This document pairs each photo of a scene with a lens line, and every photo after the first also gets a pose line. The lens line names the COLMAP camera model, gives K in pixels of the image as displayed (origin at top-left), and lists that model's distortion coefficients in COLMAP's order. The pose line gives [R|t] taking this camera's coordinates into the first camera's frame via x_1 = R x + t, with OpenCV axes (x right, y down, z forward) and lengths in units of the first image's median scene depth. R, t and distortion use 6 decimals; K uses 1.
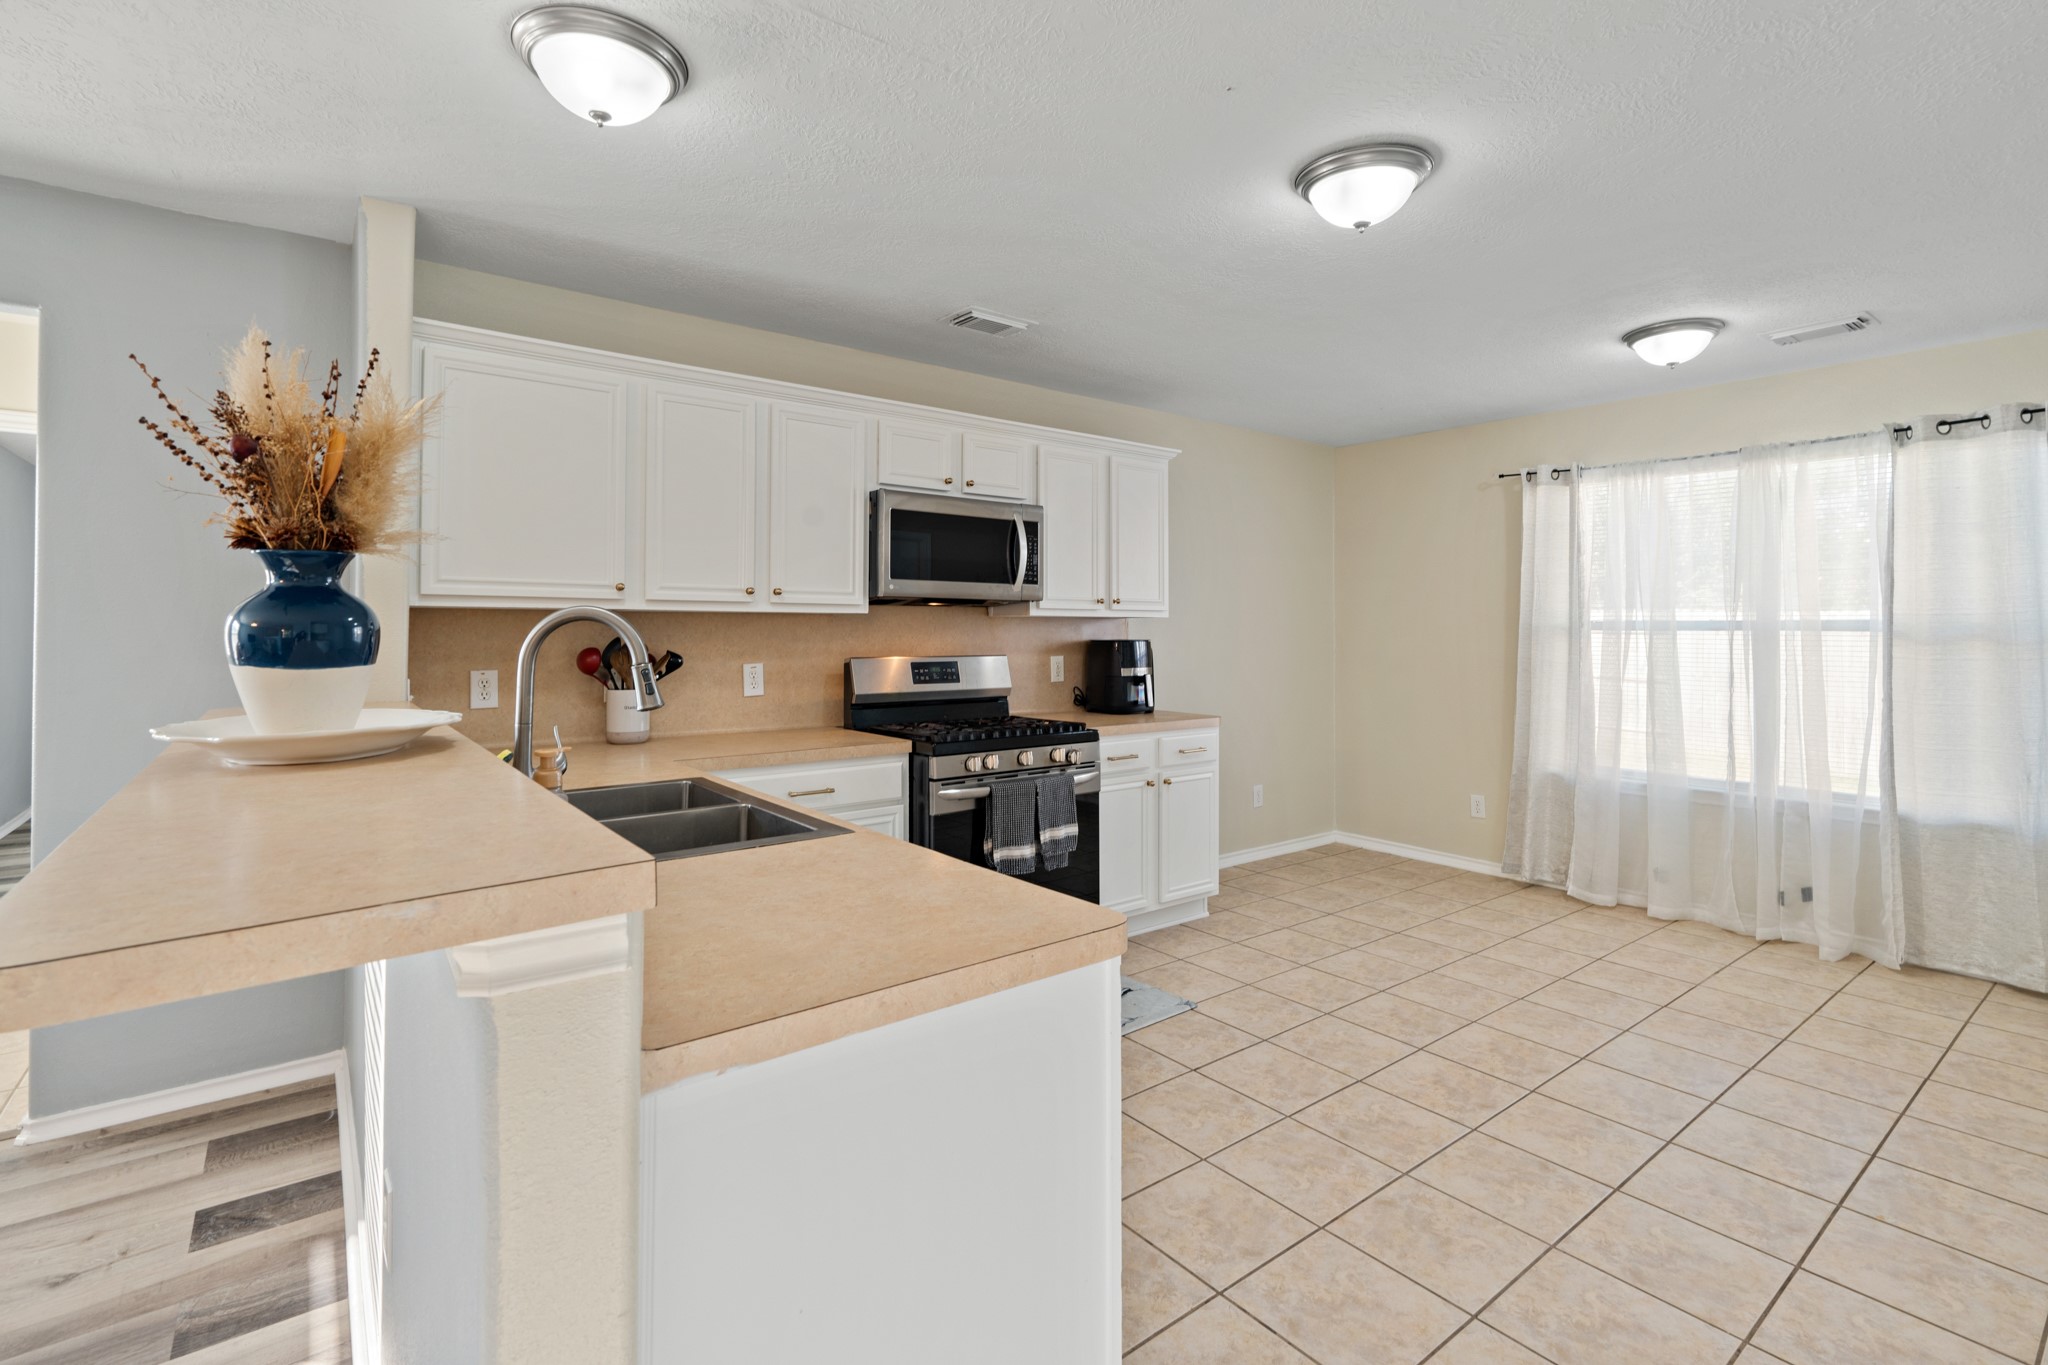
lens RADIAL K [[933.9, 0, 1021.3], [0, 933.9, 626.3], [0, 0, 1]] dist [-0.000565, 0.000148]
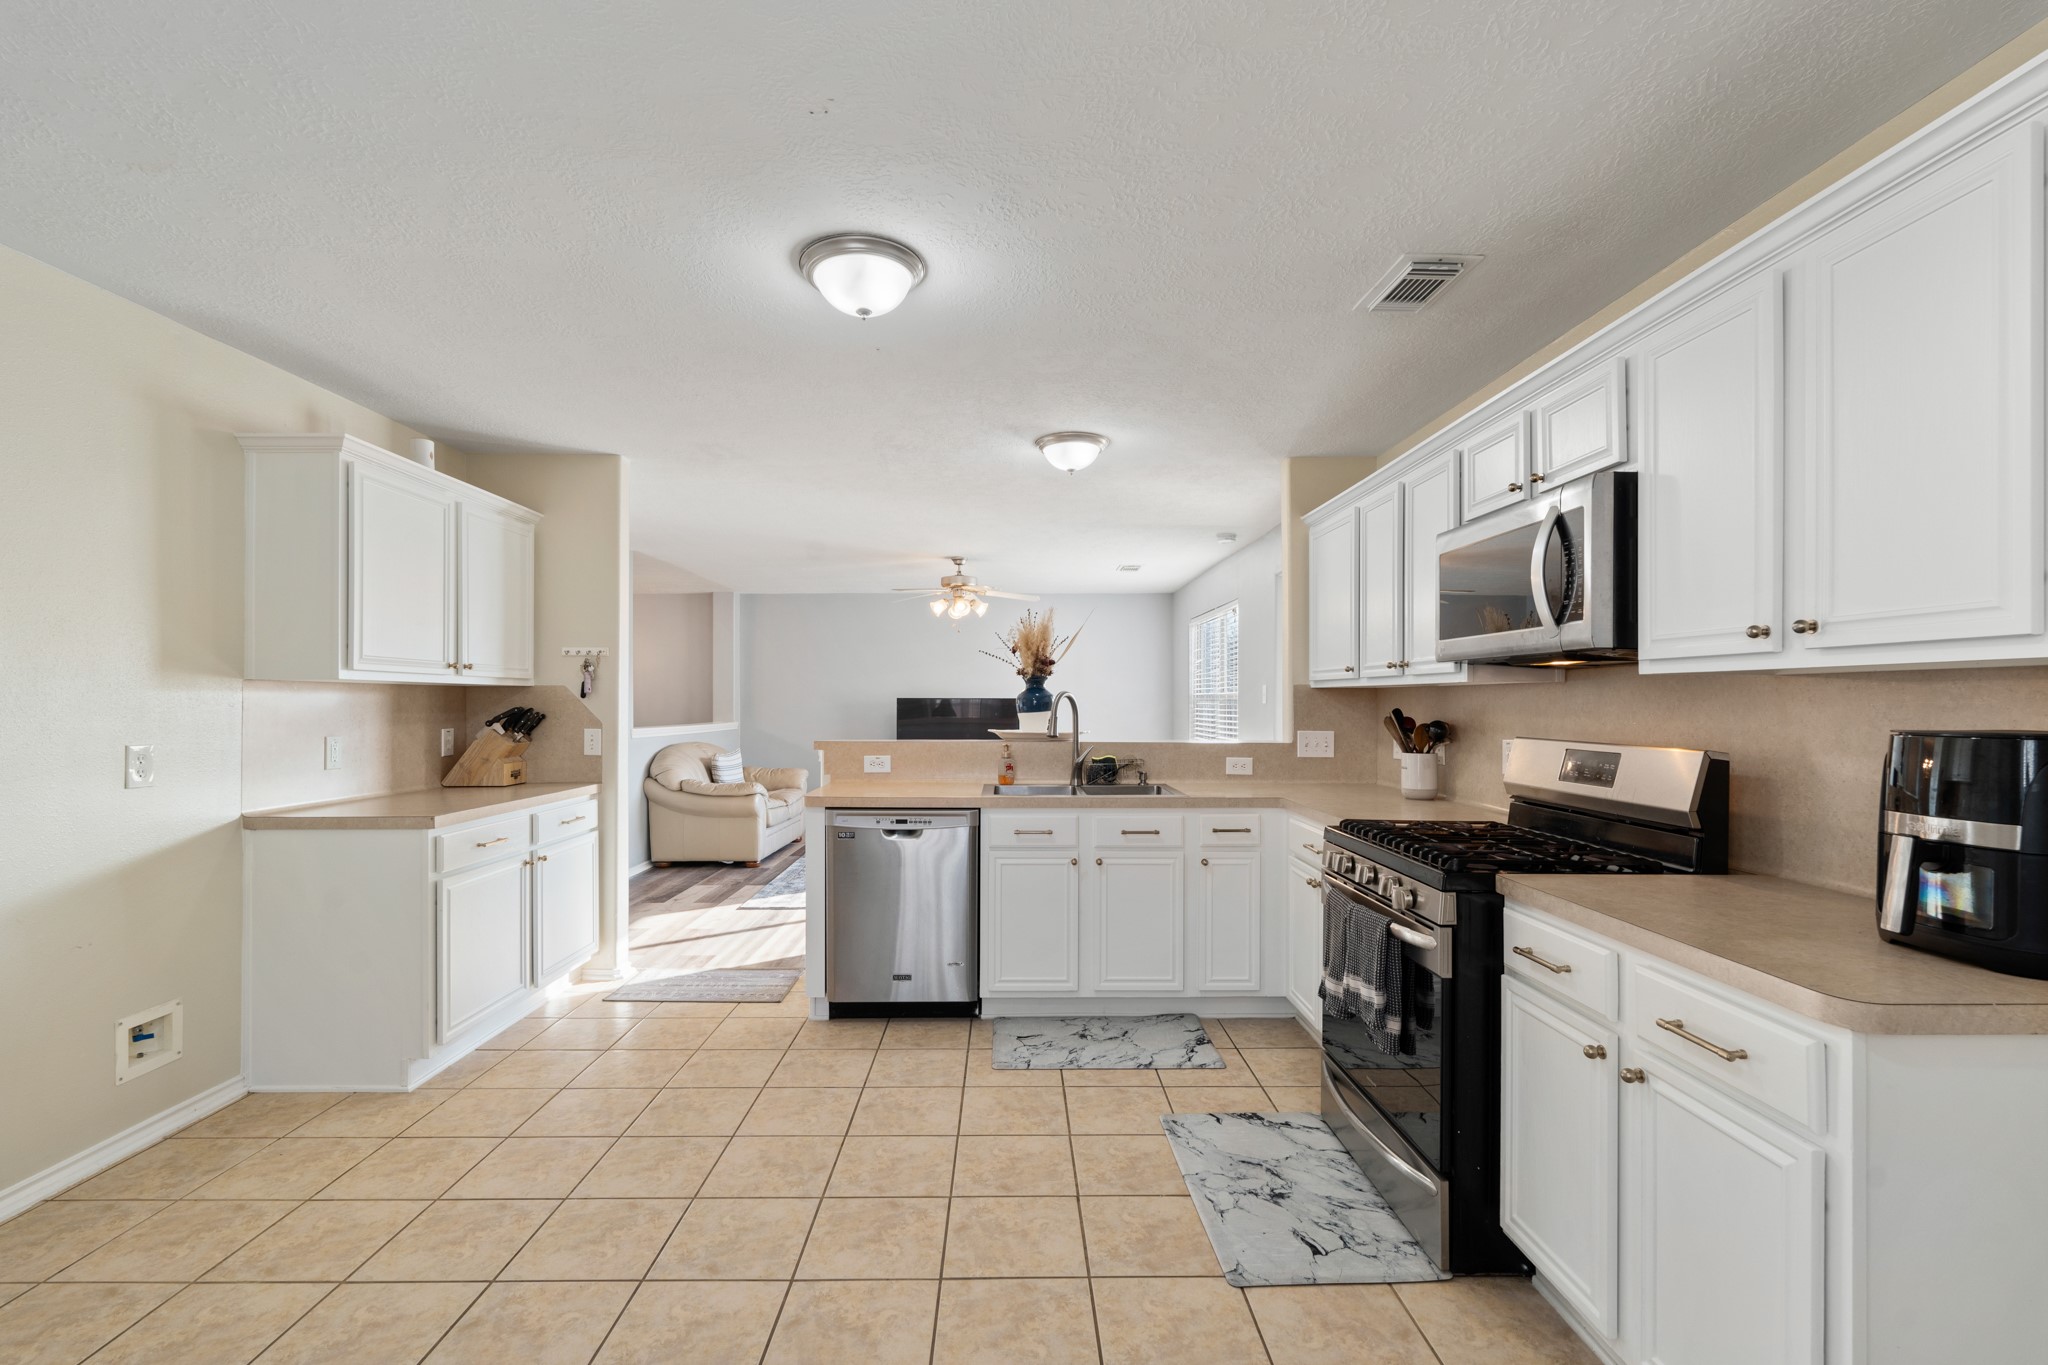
lens RADIAL K [[907.8, 0, 1022.2], [0, 907.8, 700.4], [0, 0, 1]] dist [-0.001045, 0.000100]
pose [[-0.597820, -0.004357, -0.801618, 0.658600], [0.000025, 0.999985, -0.005455, 0.006308], [0.801630, -0.003281, -0.597811, 1.067881]]
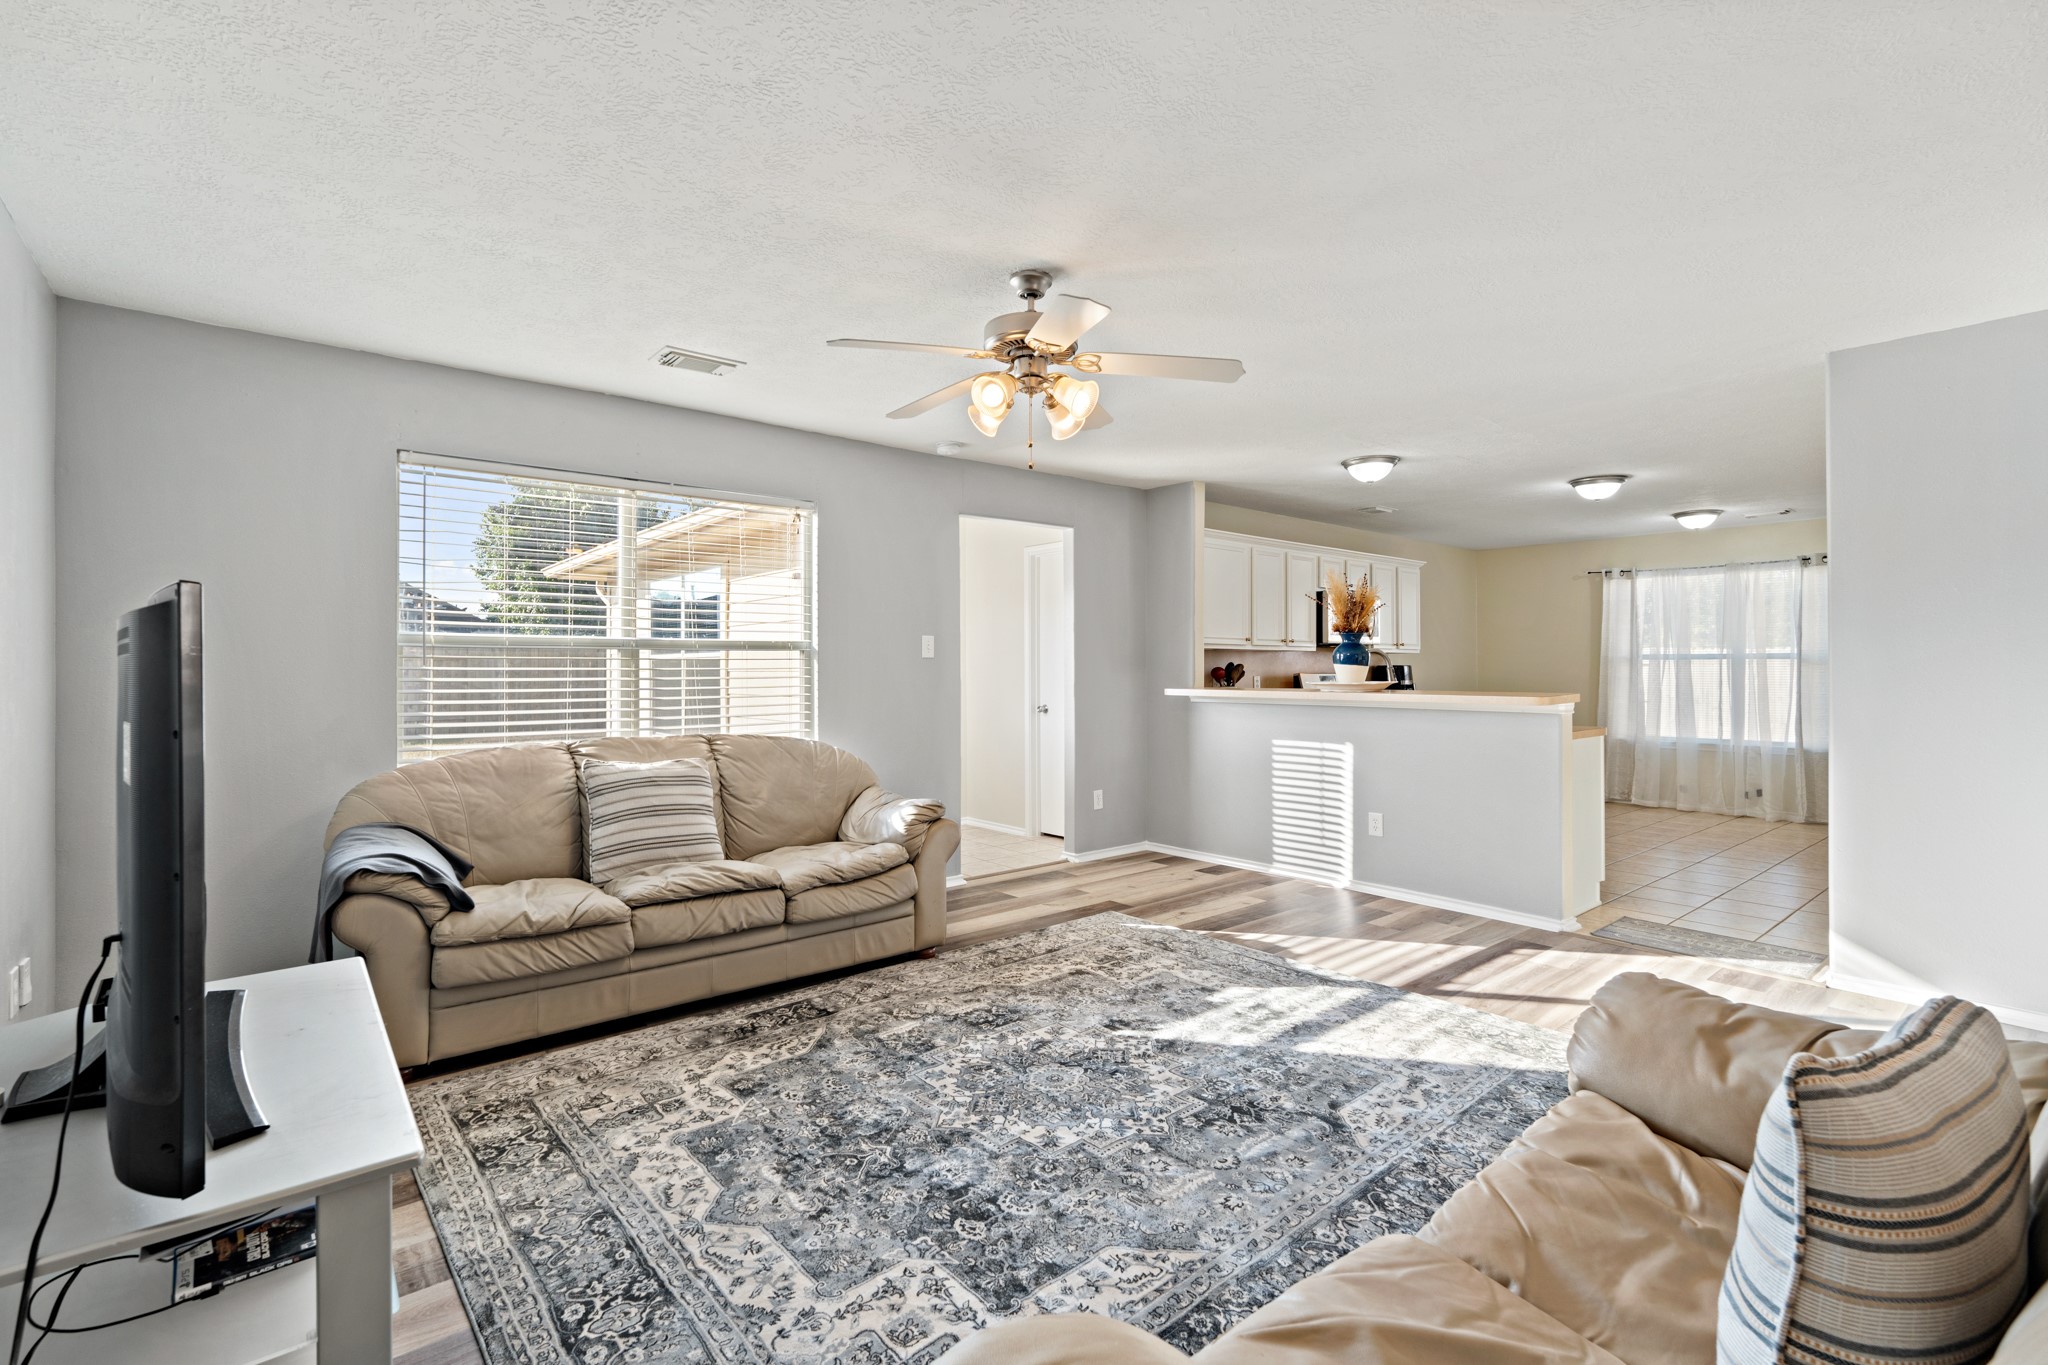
lens RADIAL K [[928.7, 0, 1015.6], [0, 928.7, 670.1], [0, 0, 1]] dist [-0.001280, -0.000018]
pose [[0.999342, -0.003639, 0.036094, -0.810655], [0.003412, 0.999974, 0.006354, 0.011286], [-0.036116, -0.006227, 0.999328, -0.914104]]
